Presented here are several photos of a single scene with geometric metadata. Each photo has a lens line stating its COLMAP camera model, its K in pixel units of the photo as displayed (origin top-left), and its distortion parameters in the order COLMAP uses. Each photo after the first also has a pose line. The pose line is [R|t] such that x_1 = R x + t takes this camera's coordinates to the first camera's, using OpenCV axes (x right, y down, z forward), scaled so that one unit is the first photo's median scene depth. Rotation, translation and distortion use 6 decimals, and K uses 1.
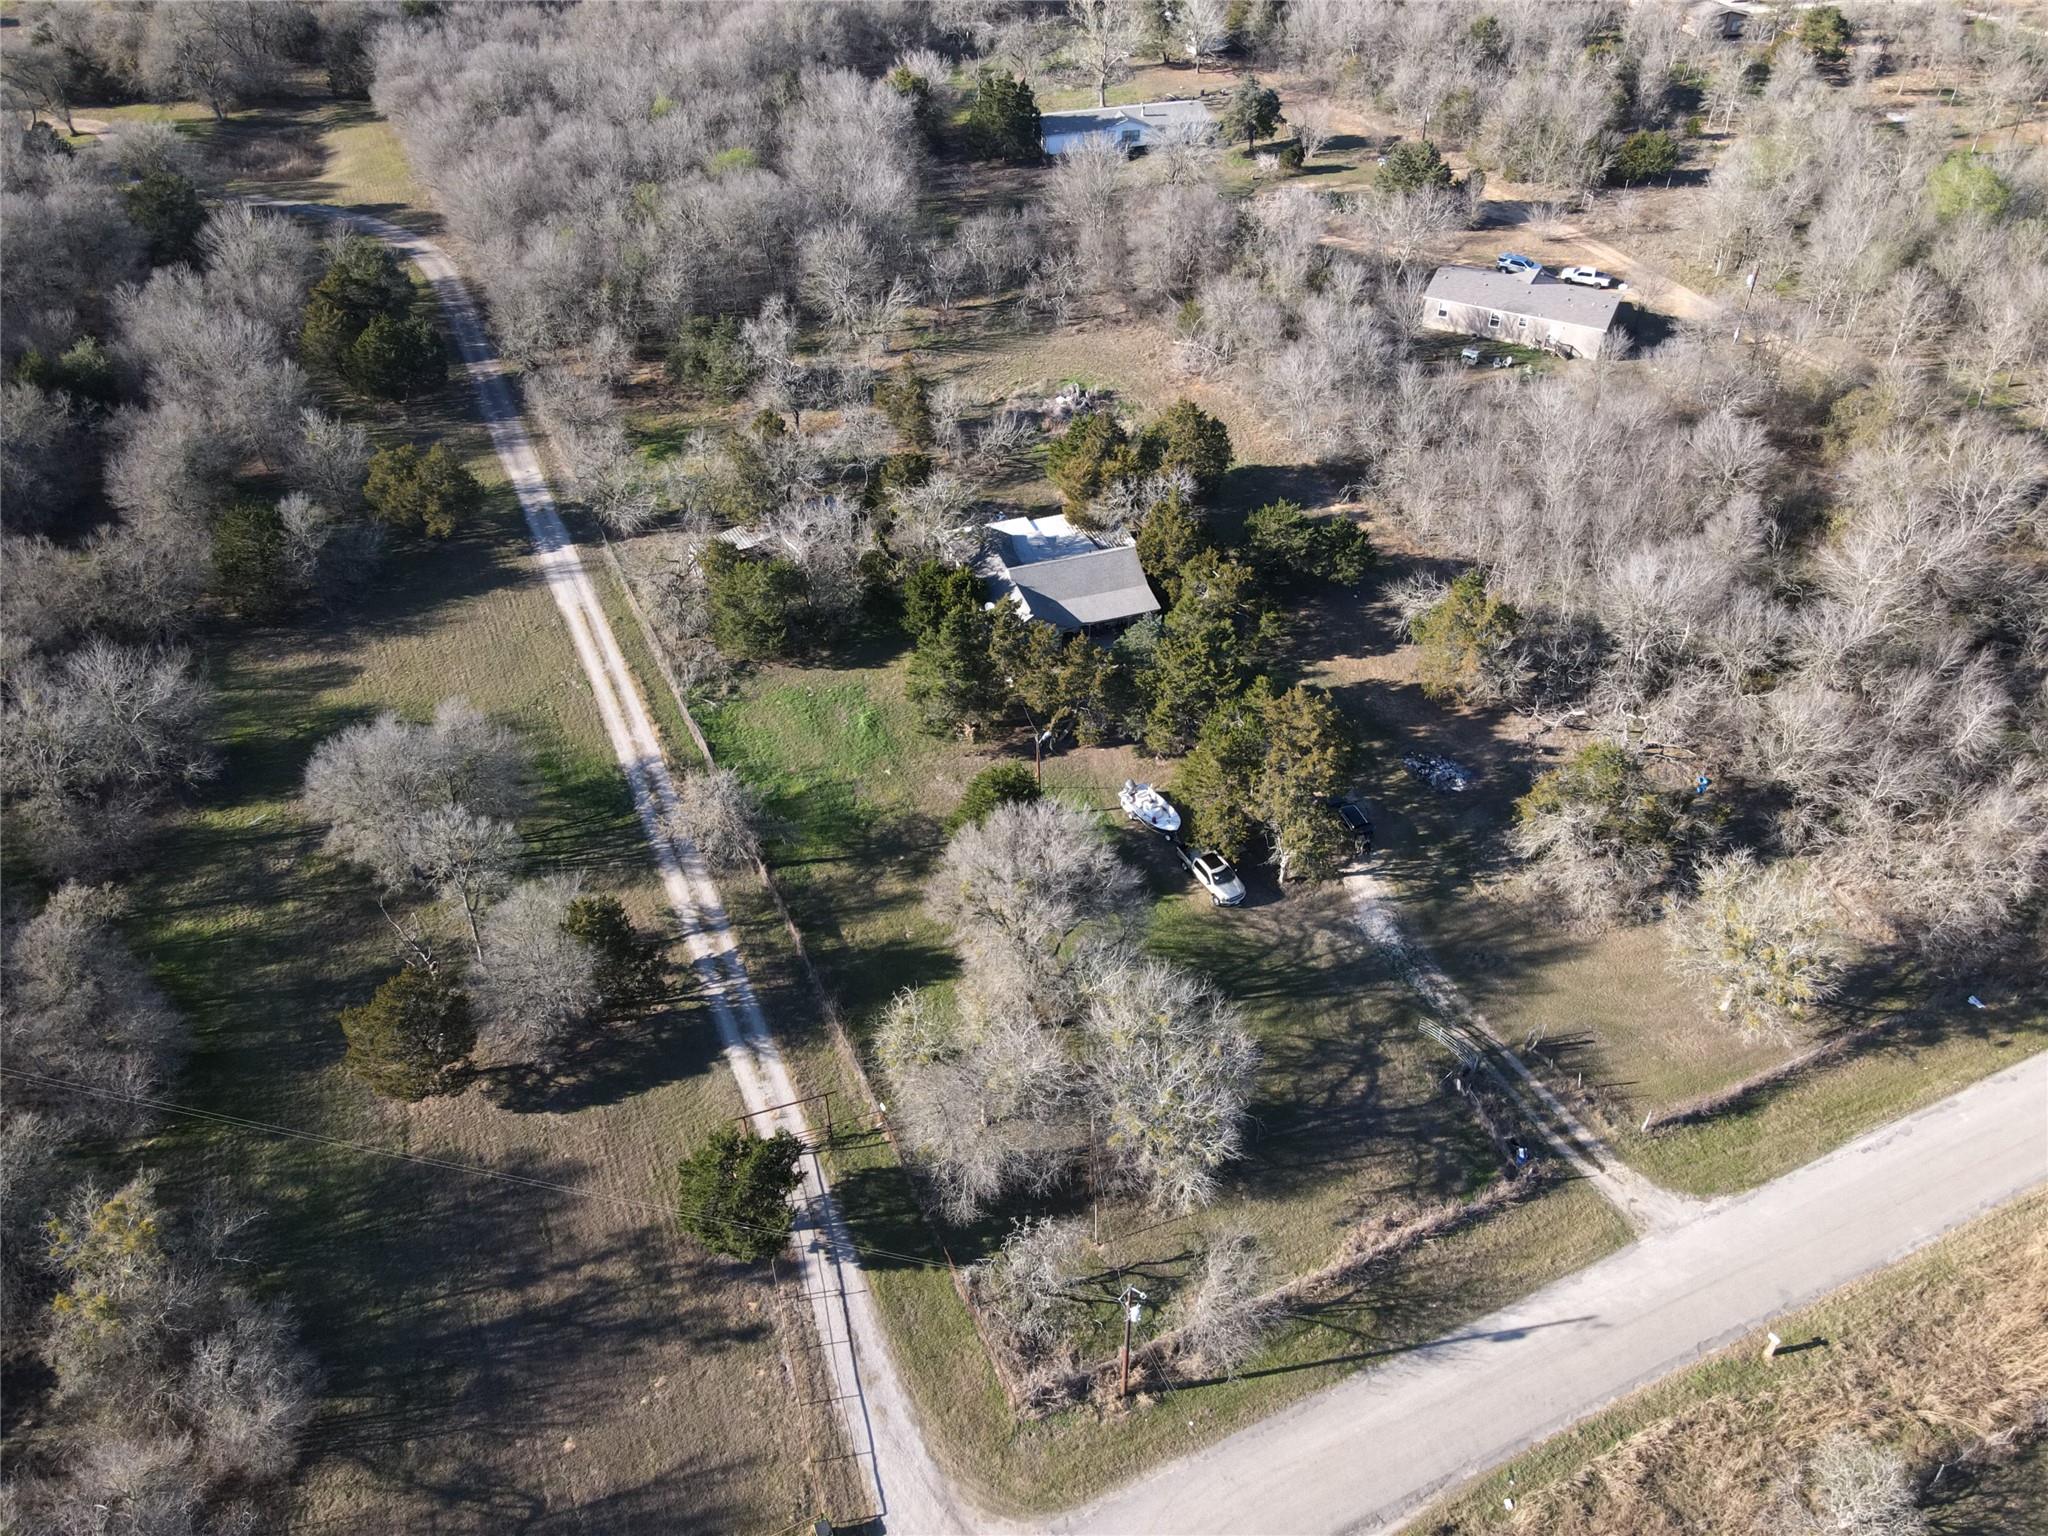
lens RADIAL K [[1497.9, 0, 1026.5], [0, 1497.9, 765.7], [0, 0, 1]] dist [0.017768, 0.006188]
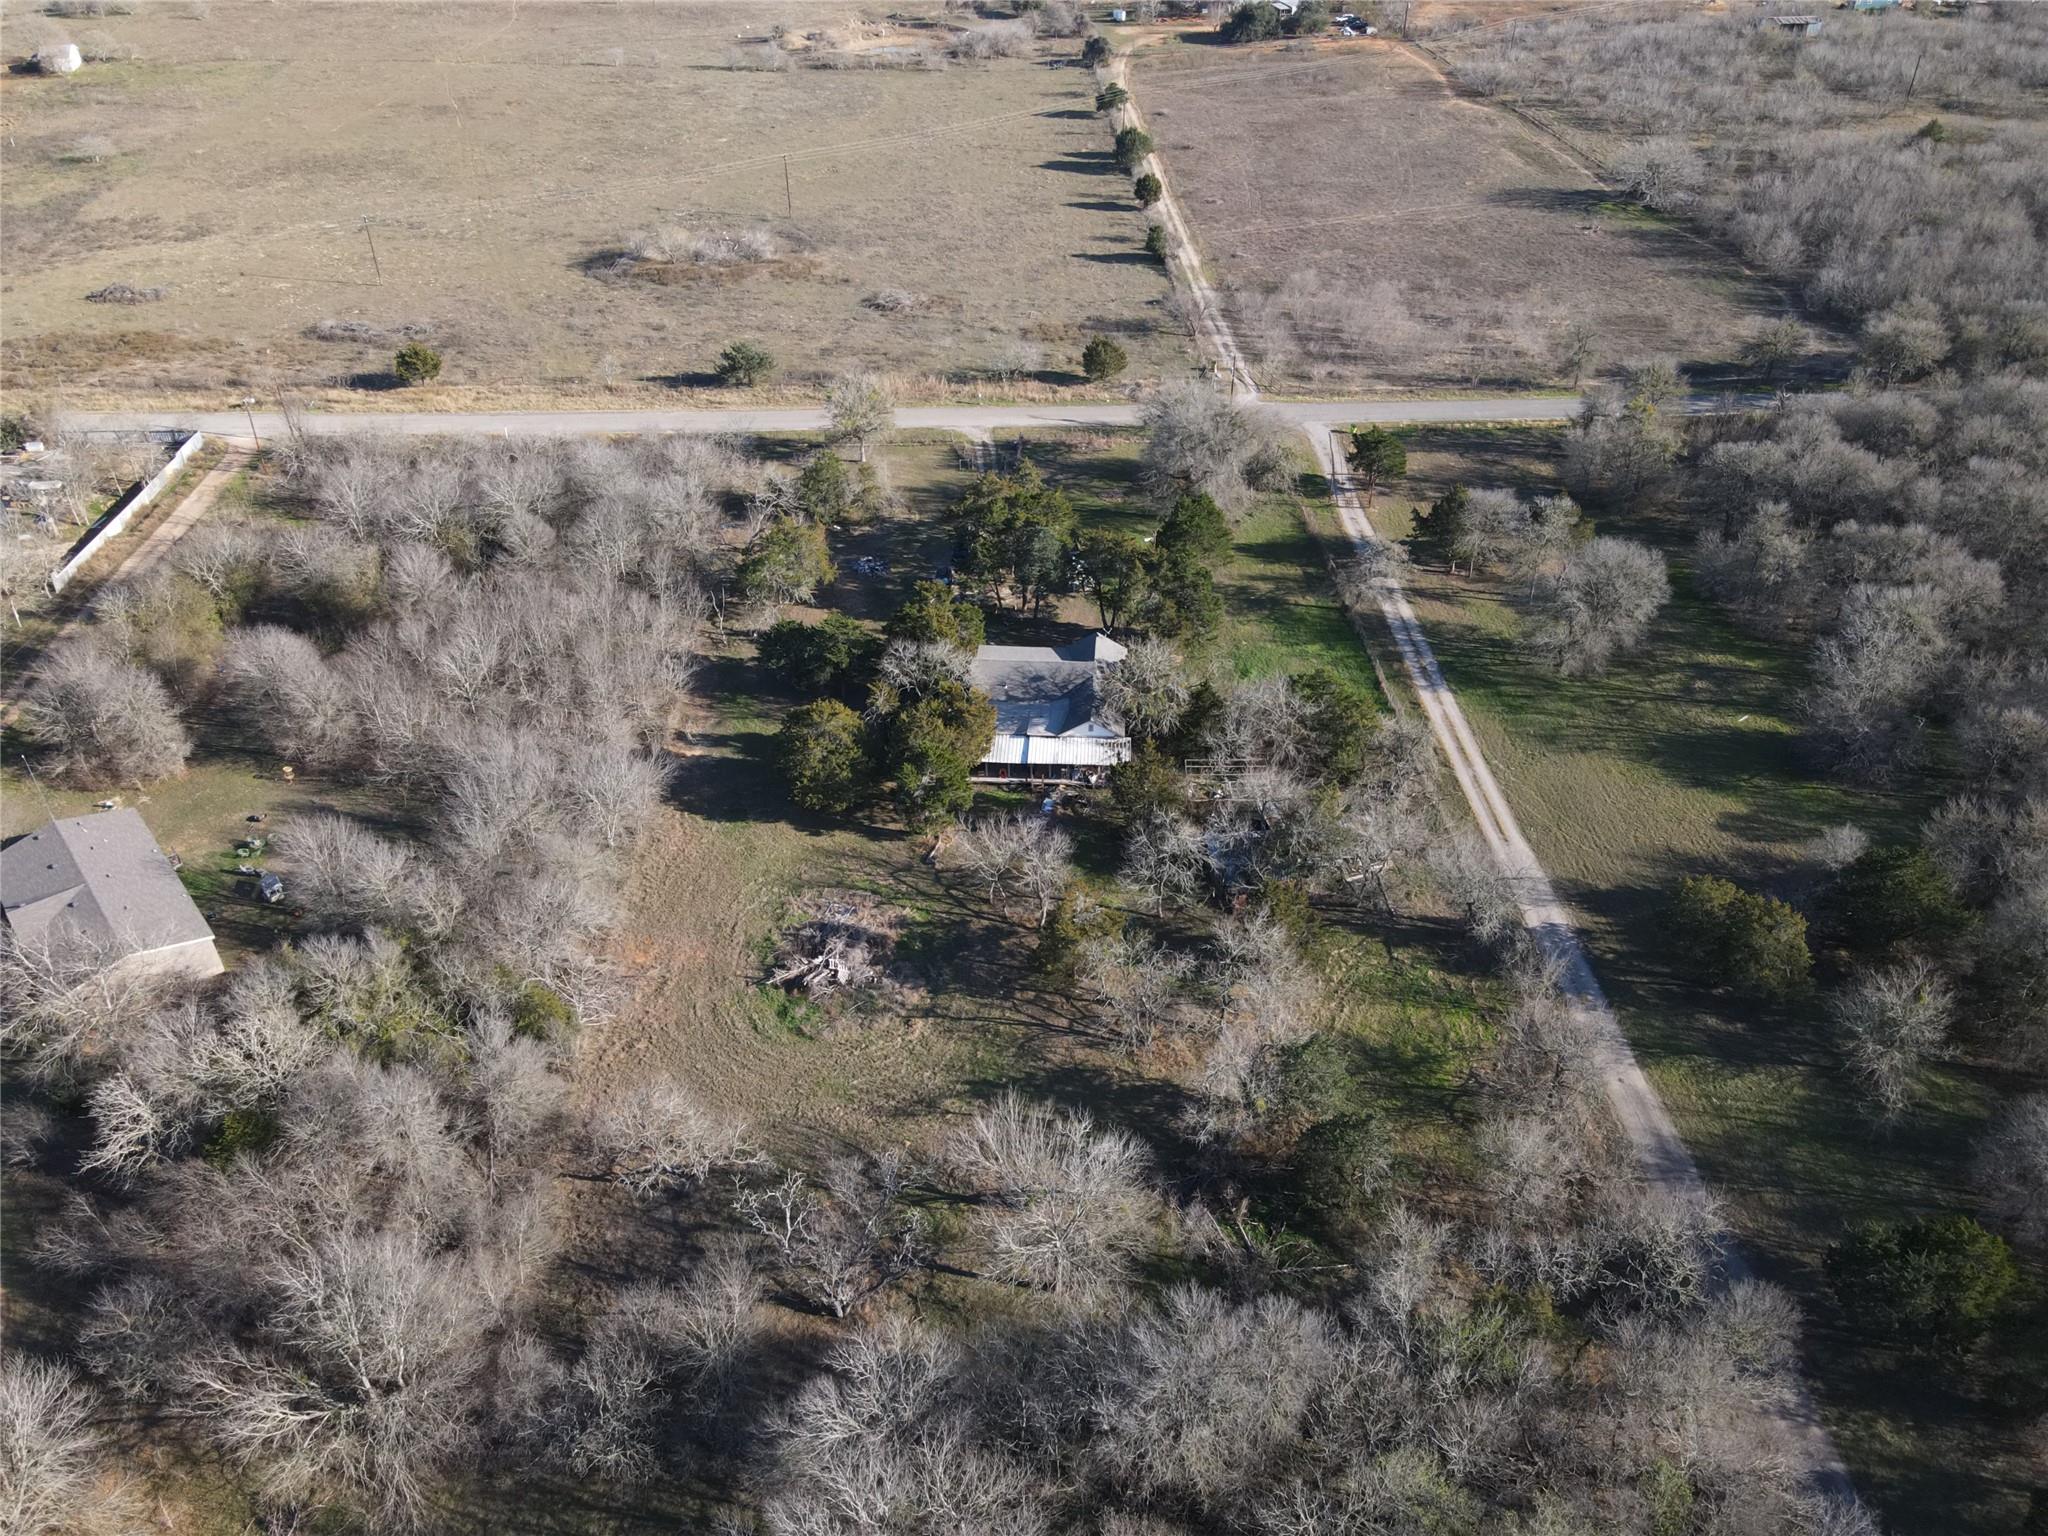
lens RADIAL K [[1497.9, 0, 1026.7], [0, 1497.9, 766.0], [0, 0, 1]] dist [0.017768, 0.006188]
pose [[-0.926442, -0.211188, 0.311617, -0.421512], [0.250712, 0.271337, 0.929258, -1.488464], [-0.280802, 0.939029, -0.198430, 1.712159]]
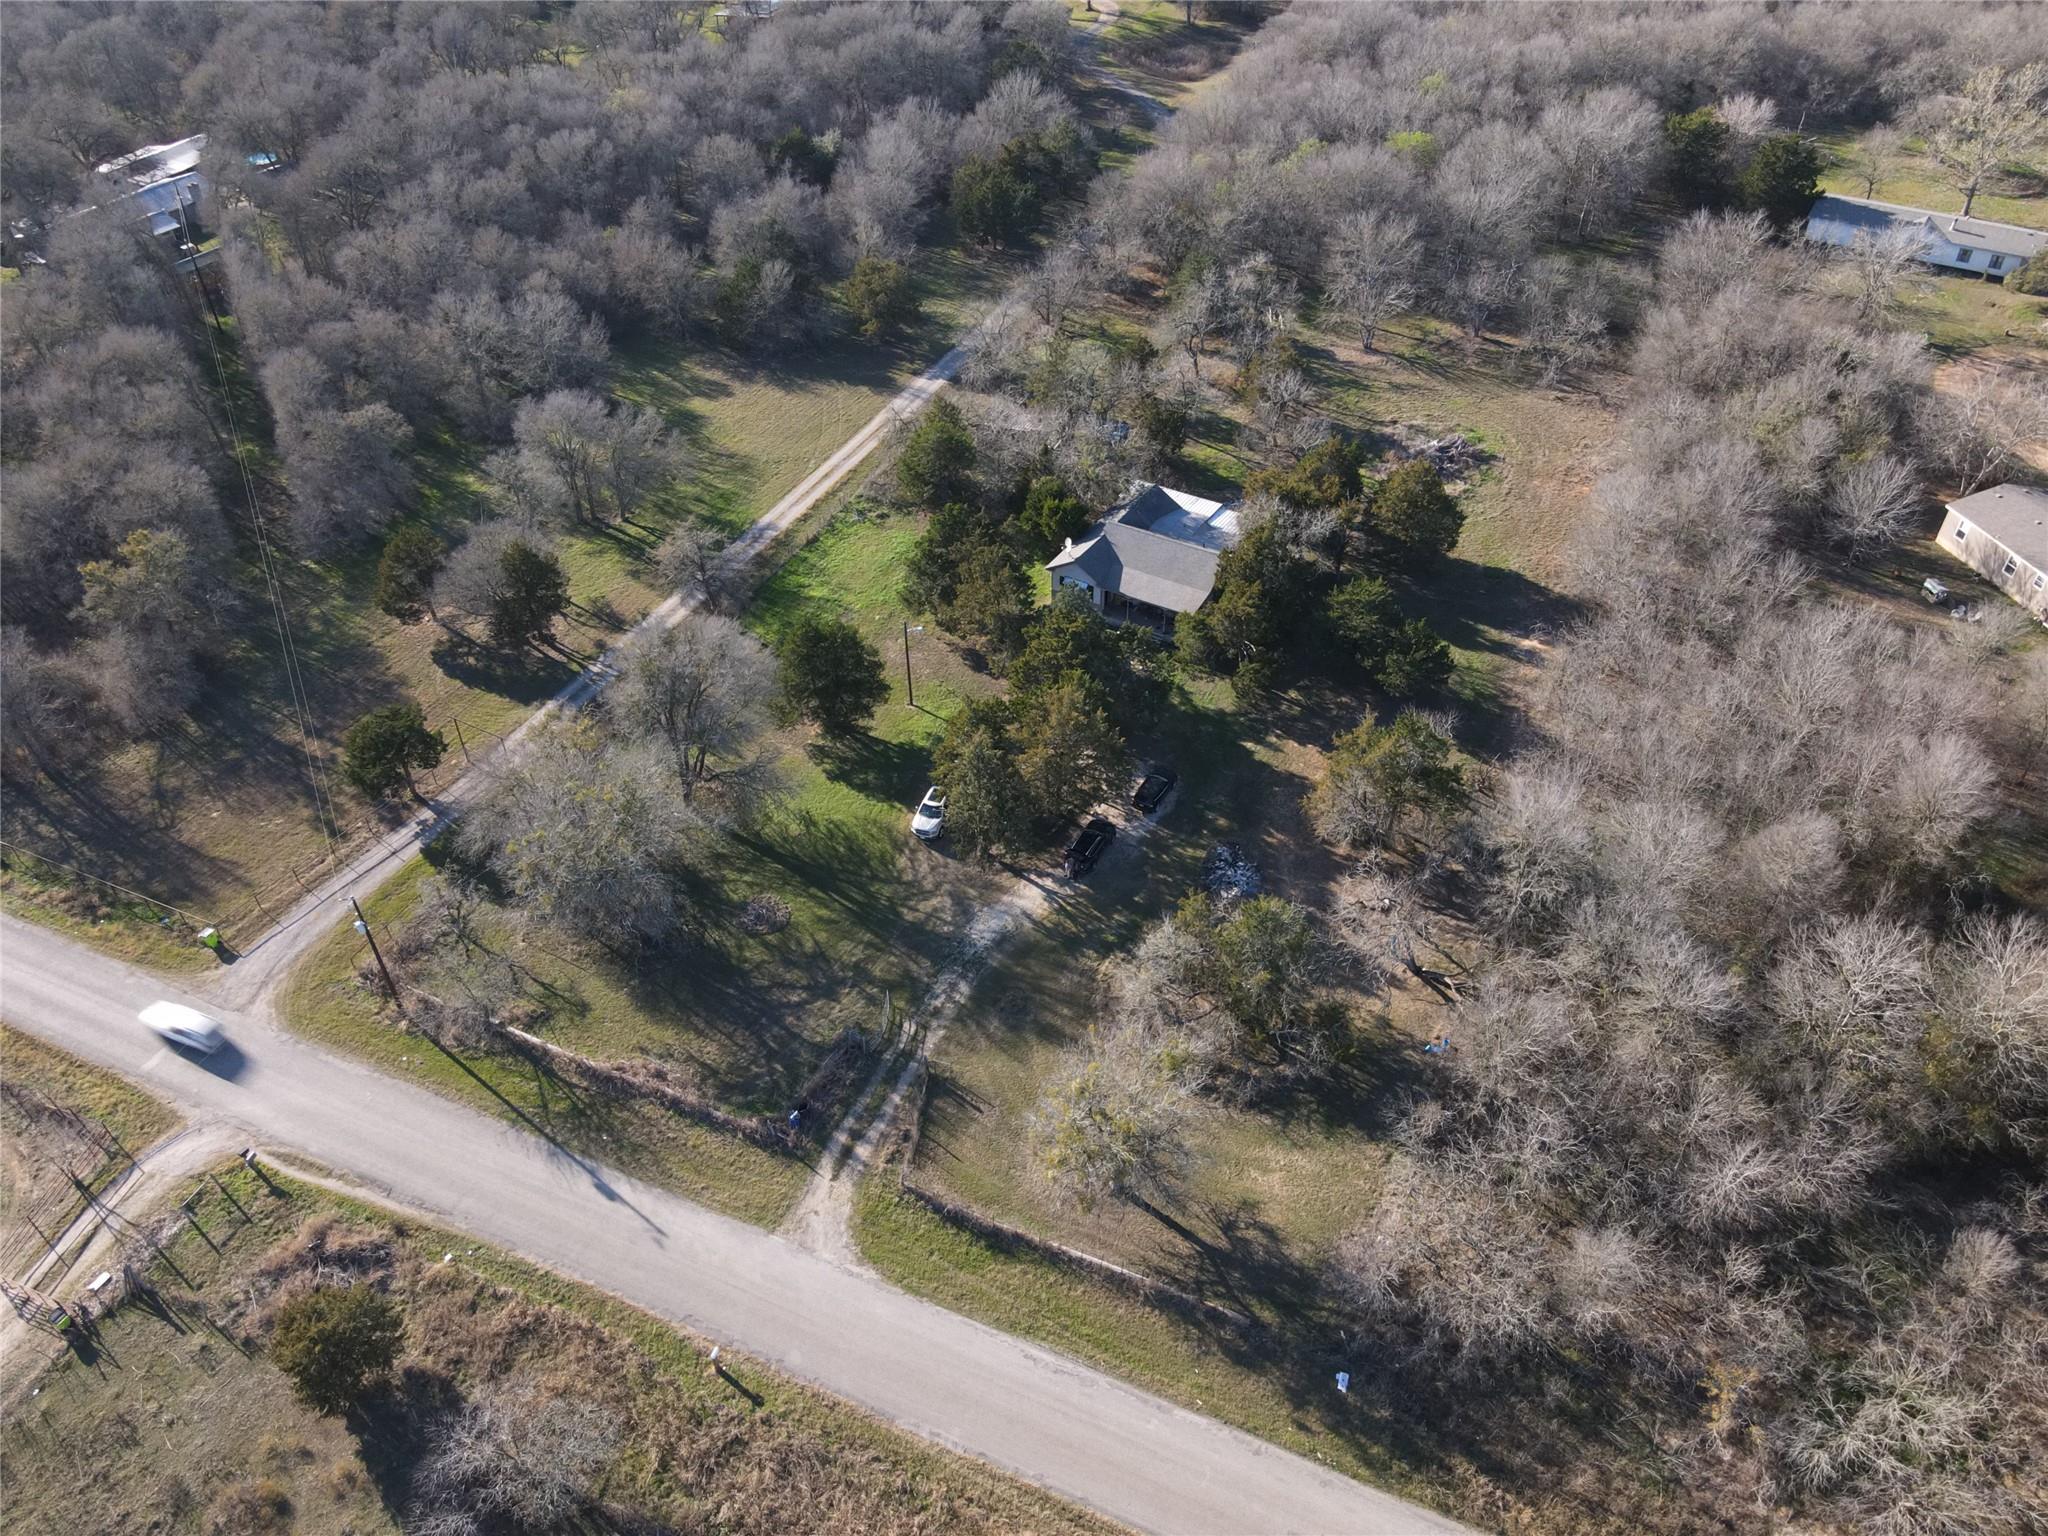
lens RADIAL K [[1497.9, 0, 1024.1], [0, 1497.9, 761.0], [0, 0, 1]] dist [0.017768, 0.006188]
pose [[0.656531, 0.484775, -0.577893, 0.830493], [-0.483007, 0.858646, 0.171557, -0.182073], [0.579372, 0.166494, 0.797877, 0.218562]]
